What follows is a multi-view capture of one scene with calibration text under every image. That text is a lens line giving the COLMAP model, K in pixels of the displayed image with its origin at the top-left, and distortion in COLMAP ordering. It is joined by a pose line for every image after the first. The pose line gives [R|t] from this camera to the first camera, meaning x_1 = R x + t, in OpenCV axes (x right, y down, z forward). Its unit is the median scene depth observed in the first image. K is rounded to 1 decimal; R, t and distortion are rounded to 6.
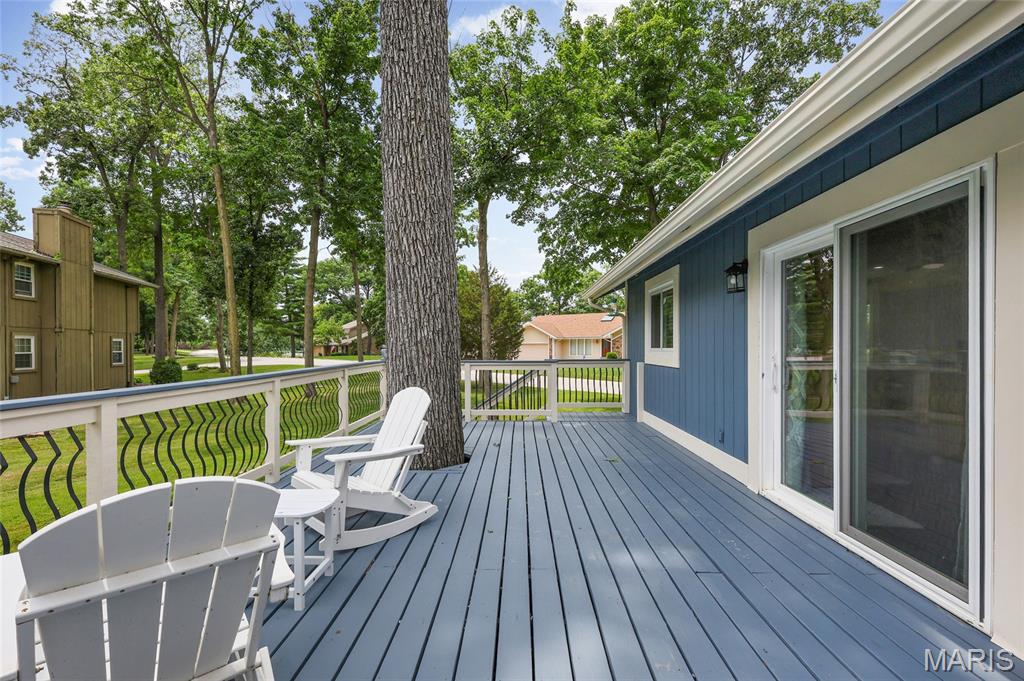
lens RADIAL K [[452.9, 0, 509.1], [0, 452.9, 350.1], [0, 0, 1]] dist [-0.000178, 0.000240]
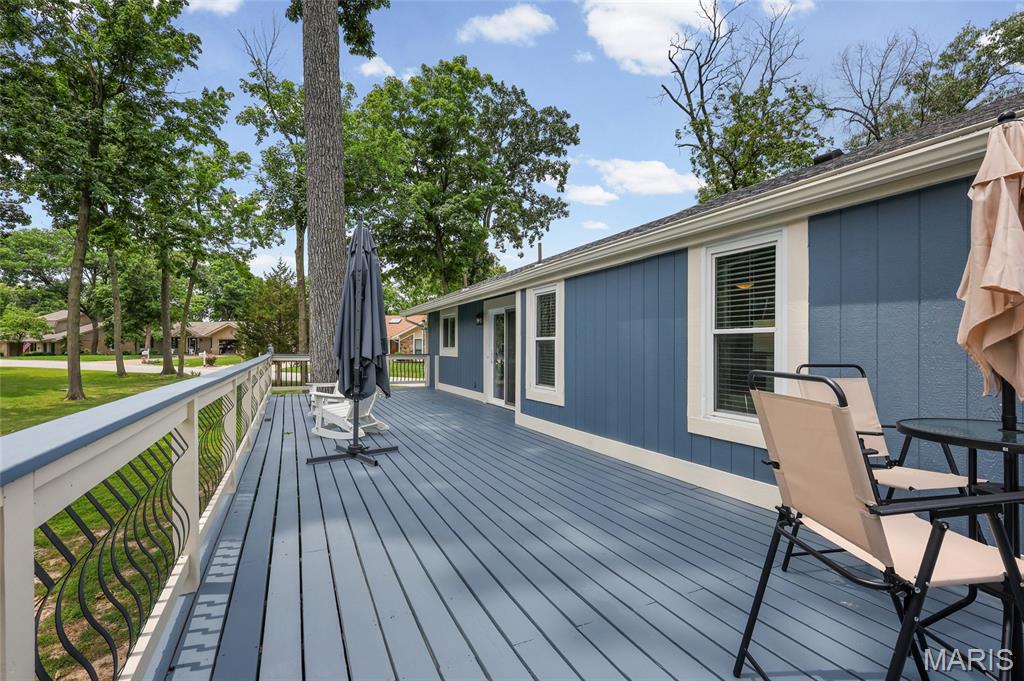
lens RADIAL K [[452.9, 0, 509.1], [0, 452.9, 350.1], [0, 0, 1]] dist [-0.000178, 0.000240]
pose [[0.890198, 0.005352, 0.455542, -0.089414], [-0.004872, 0.999986, -0.002228, 0.003026], [-0.455548, -0.000236, 0.890211, -0.237513]]
